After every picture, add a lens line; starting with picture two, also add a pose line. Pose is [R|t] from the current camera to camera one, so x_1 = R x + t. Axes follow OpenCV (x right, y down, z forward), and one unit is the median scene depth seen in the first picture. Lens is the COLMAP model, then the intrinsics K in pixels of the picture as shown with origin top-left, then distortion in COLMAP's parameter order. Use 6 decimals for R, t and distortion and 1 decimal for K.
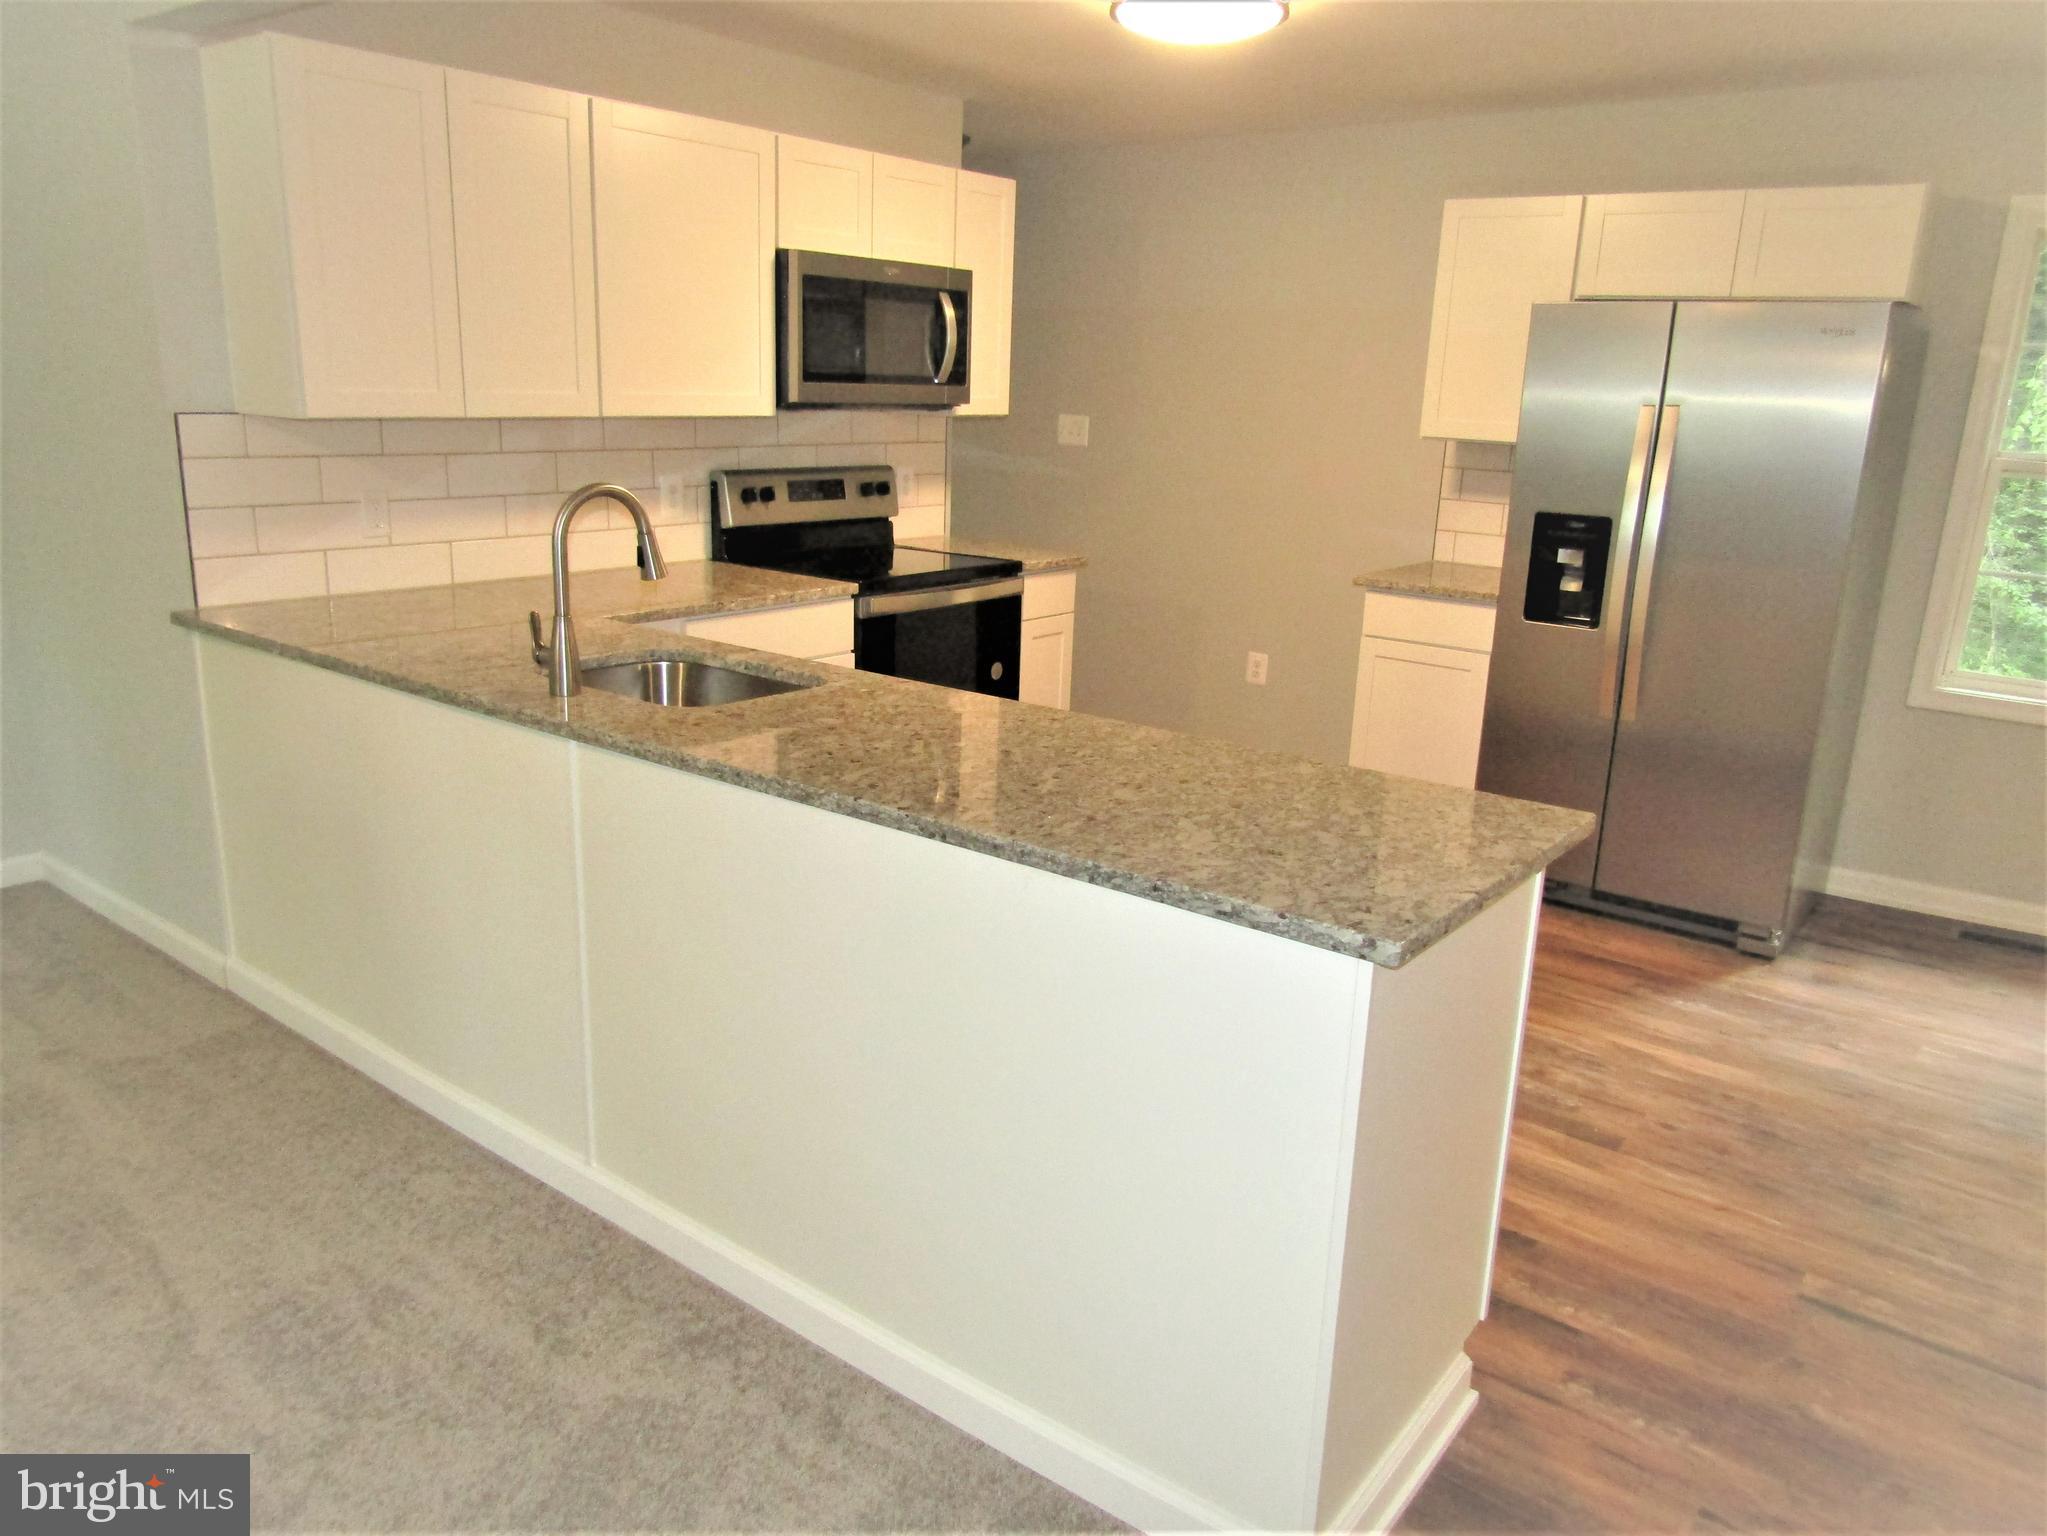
lens RADIAL K [[1458.7, 0, 1034.4], [0, 1458.7, 760.1], [0, 0, 1]] dist [-0.015501, 0.017405]
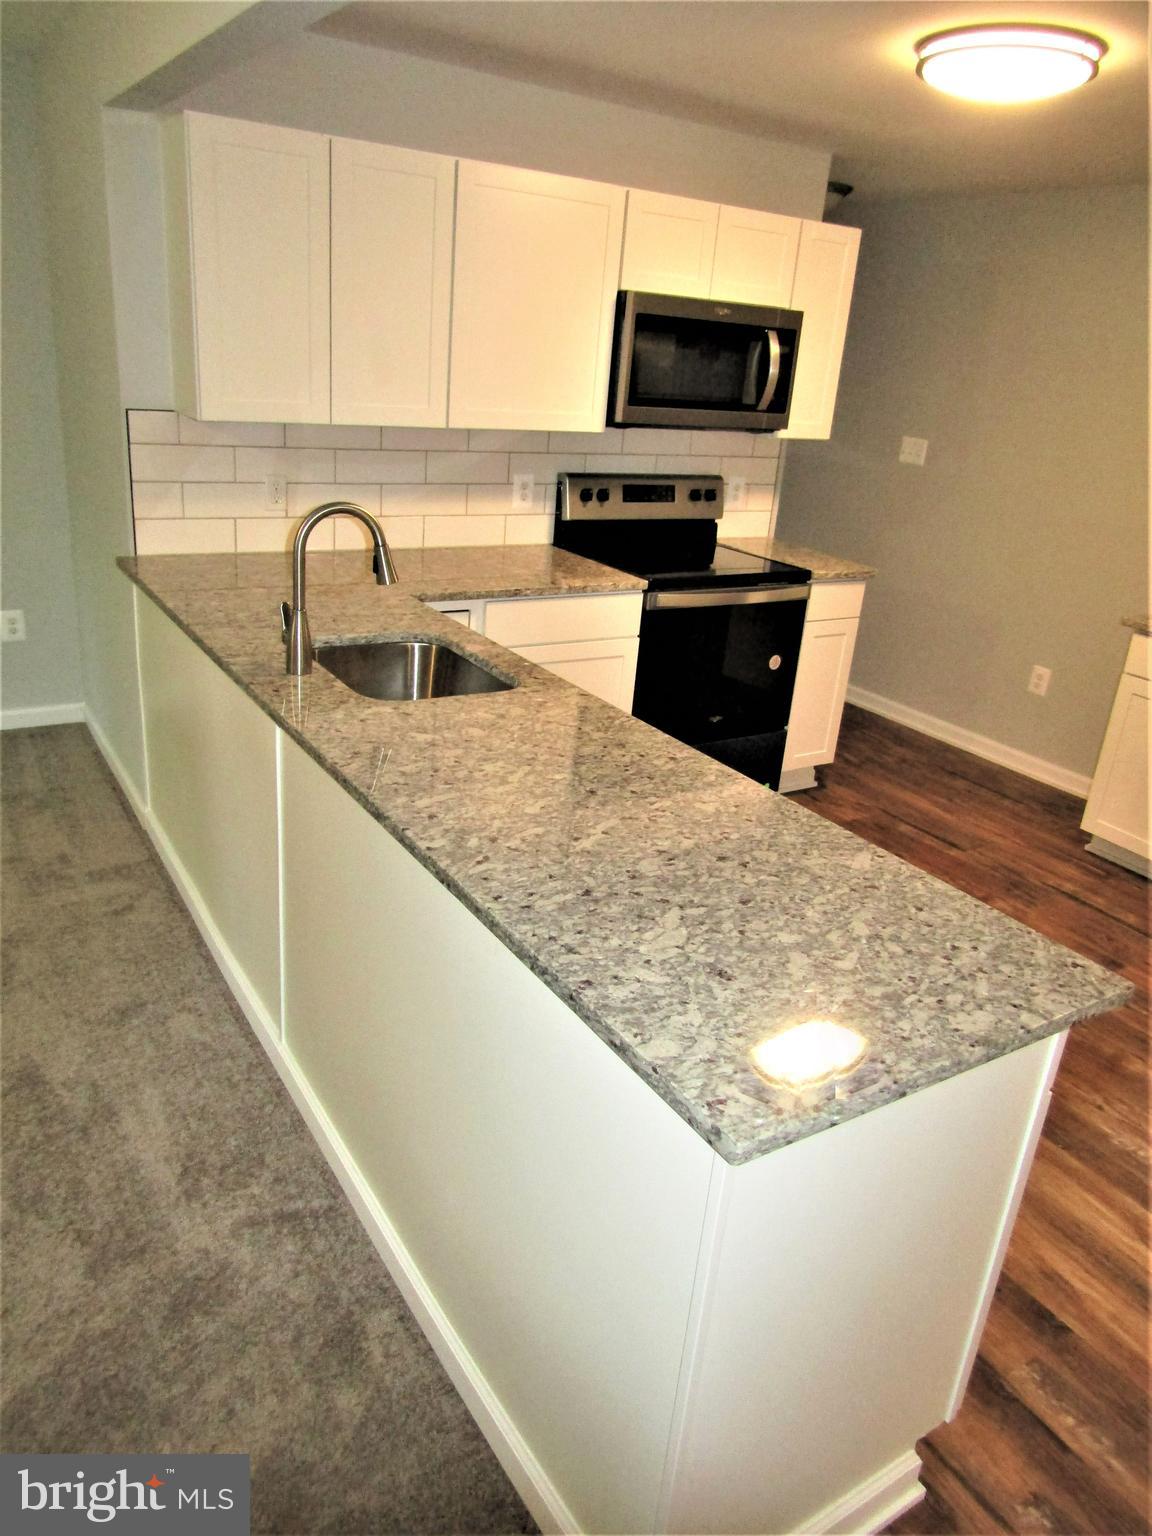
lens RADIAL K [[1094.5, 0, 579.1], [0, 1094.5, 767.3], [0, 0, 1]] dist [-0.015501, 0.017405]
pose [[0.938974, 0.162838, -0.303004, 0.122664], [-0.133871, 0.984399, 0.114179, -0.065715], [0.316870, -0.066648, 0.946125, 0.124358]]
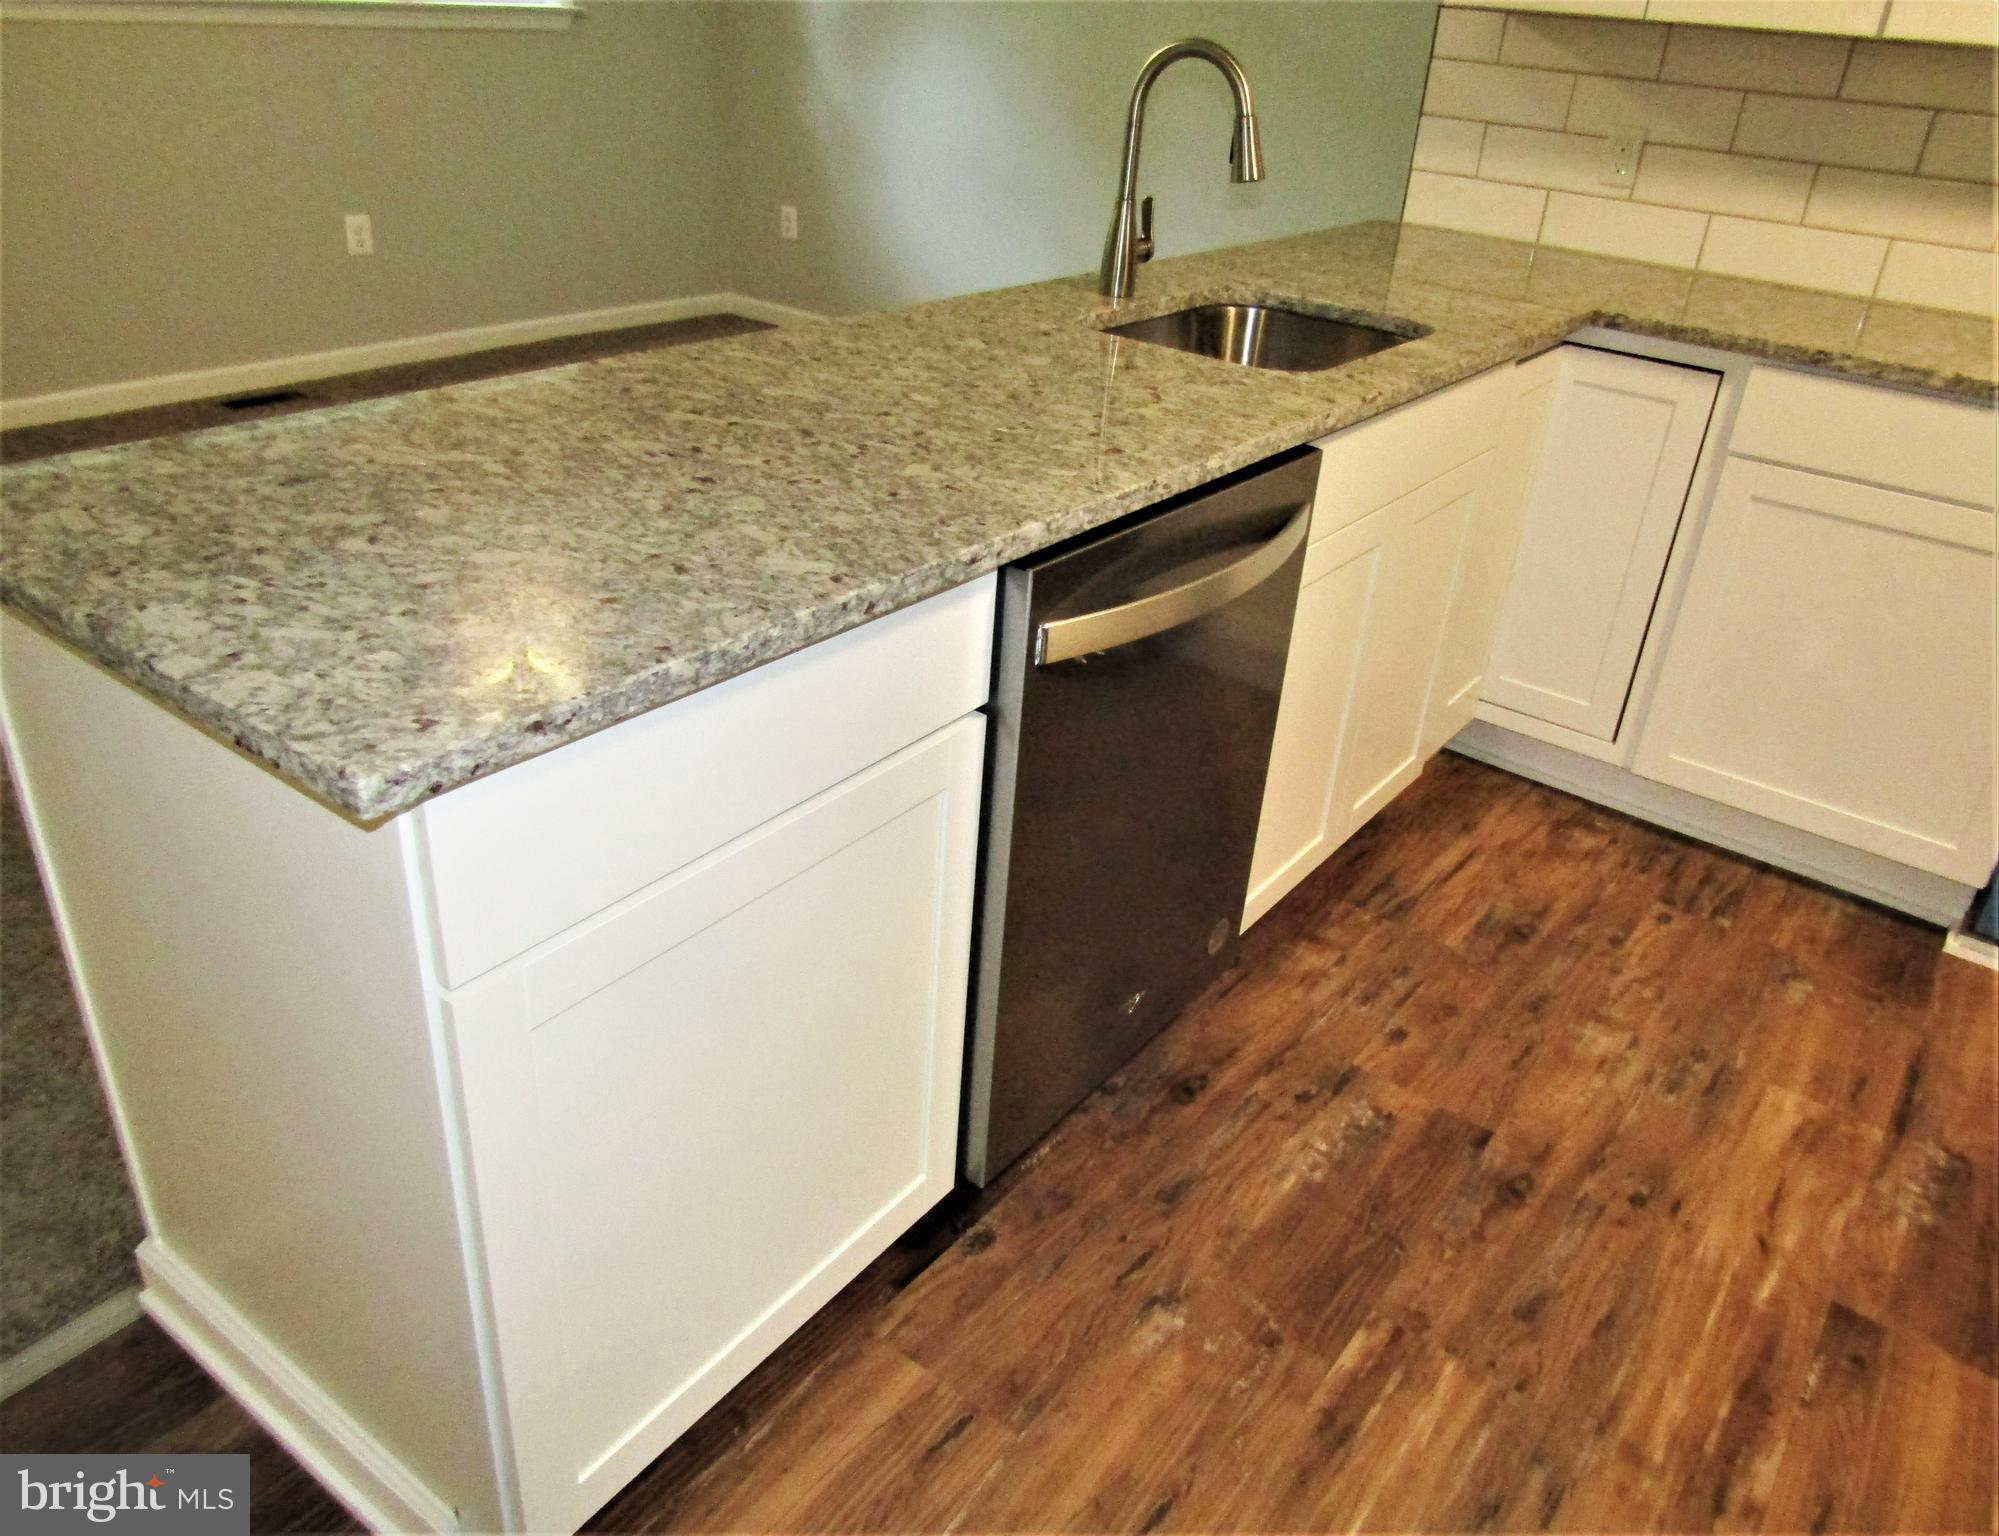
lens RADIAL K [[1463.1, 0, 1016.9], [0, 1463.1, 777.7], [0, 0, 1]] dist [-0.018500, 0.010133]
pose [[0.026778, 0.452260, -0.891484, 0.375959], [-0.318953, 0.849057, 0.421155, -0.094972], [0.947392, 0.273064, 0.166986, 0.557483]]
